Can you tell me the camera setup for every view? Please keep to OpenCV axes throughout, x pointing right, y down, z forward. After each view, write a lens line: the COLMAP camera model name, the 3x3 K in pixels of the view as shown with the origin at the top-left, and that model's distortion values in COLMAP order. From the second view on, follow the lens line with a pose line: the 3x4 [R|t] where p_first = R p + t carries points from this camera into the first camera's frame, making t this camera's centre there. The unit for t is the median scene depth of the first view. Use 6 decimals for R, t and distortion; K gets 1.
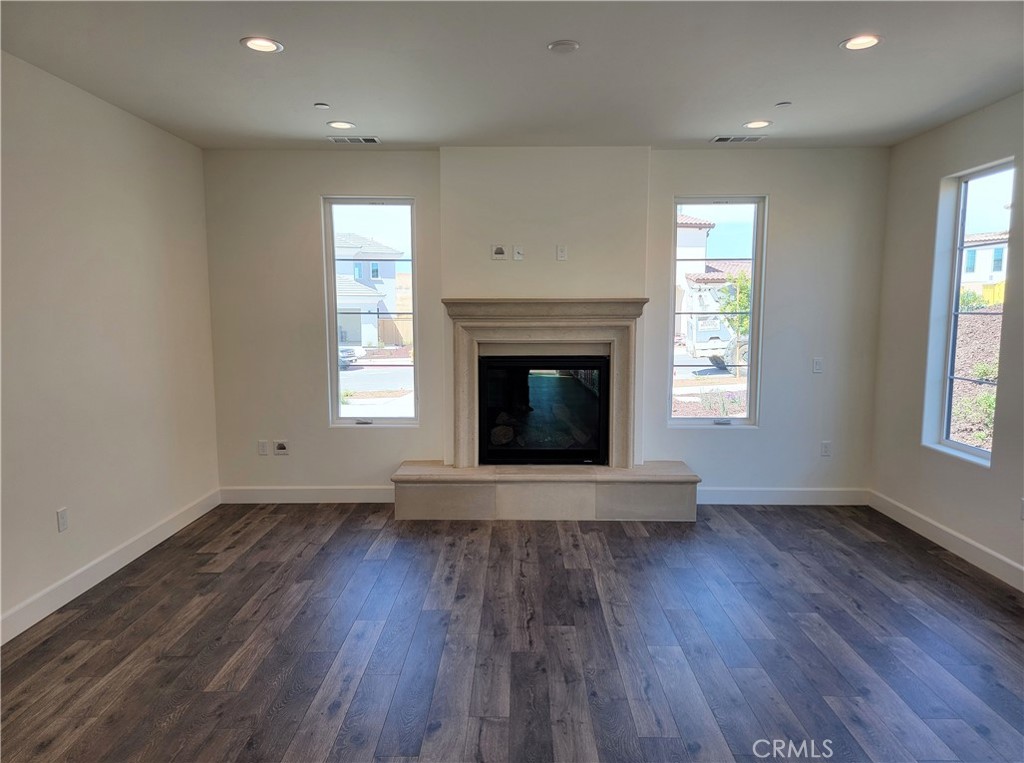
lens RADIAL K [[712.3, 0, 512.1], [0, 712.3, 393.5], [0, 0, 1]] dist [0.077696, -0.056344]
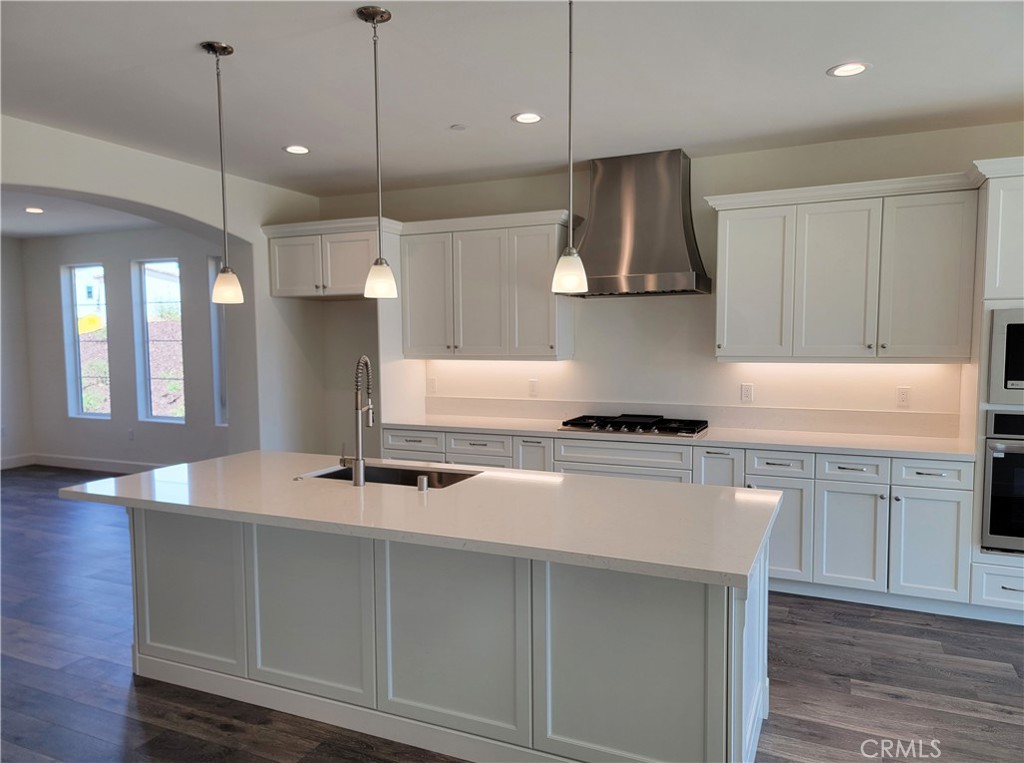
lens RADIAL K [[719.9, 0, 512.2], [0, 719.9, 394.0], [0, 0, 1]] dist [0.072645, -0.058207]
pose [[0.413728, -0.075381, 0.907275, -0.537738], [0.121489, 0.992224, 0.027038, 0.091552], [-0.902258, 0.099038, 0.419669, -0.639697]]
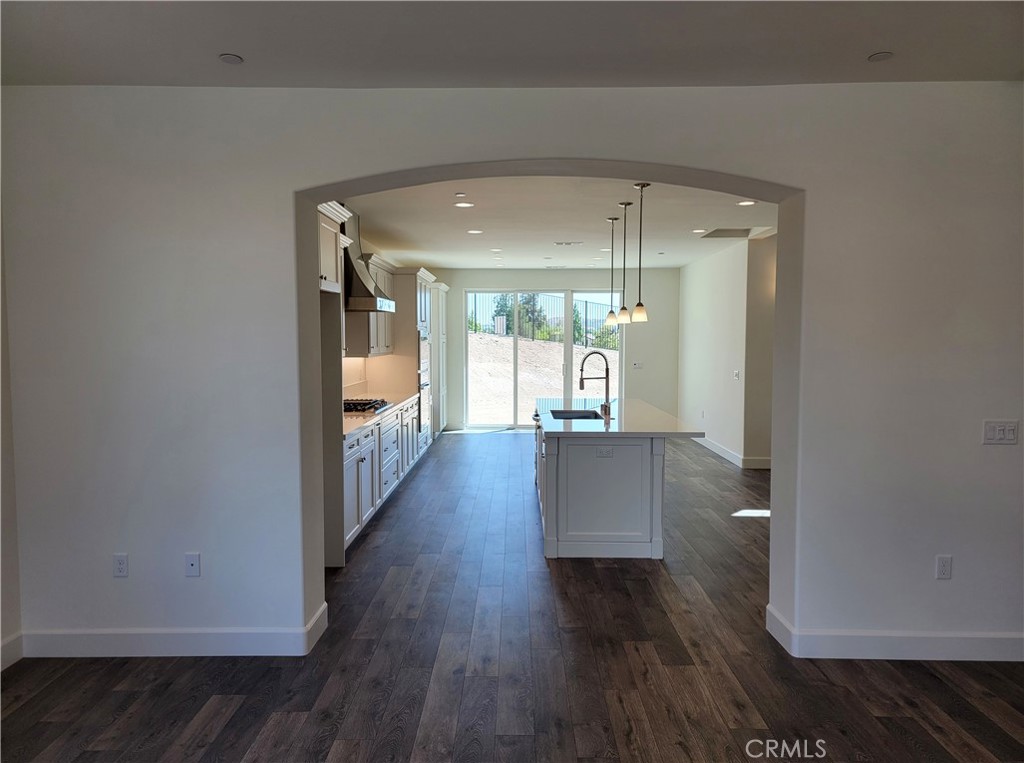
lens RADIAL K [[709.3, 0, 510.6], [0, 709.3, 393.5], [0, 0, 1]] dist [0.087276, -0.055795]
pose [[-0.999975, -0.003023, 0.006449, 0.075185], [-0.001667, 0.979635, 0.200780, -0.095199], [-0.006924, 0.200764, -0.979615, 0.815985]]
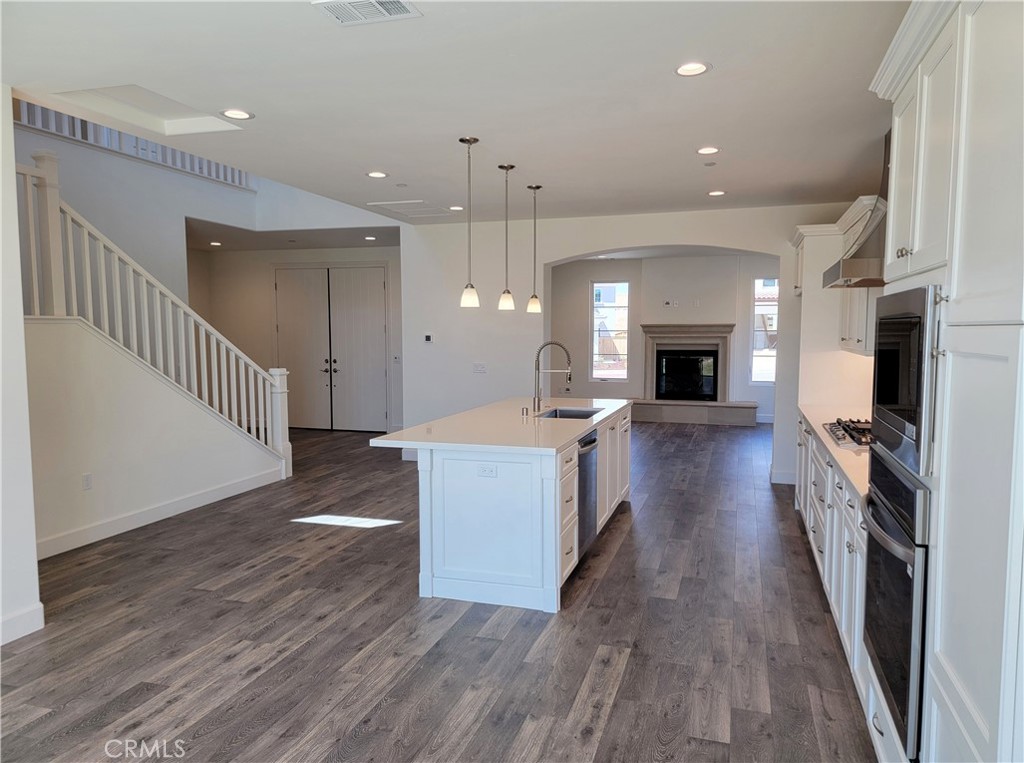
lens RADIAL K [[713.8, 0, 518.1], [0, 713.8, 389.9], [0, 0, 1]] dist [0.080497, -0.067376]
pose [[0.955397, 0.025398, -0.294229, 0.203986], [-0.037556, 0.998655, -0.035744, 0.171140], [0.292925, 0.045200, 0.955066, -1.277694]]
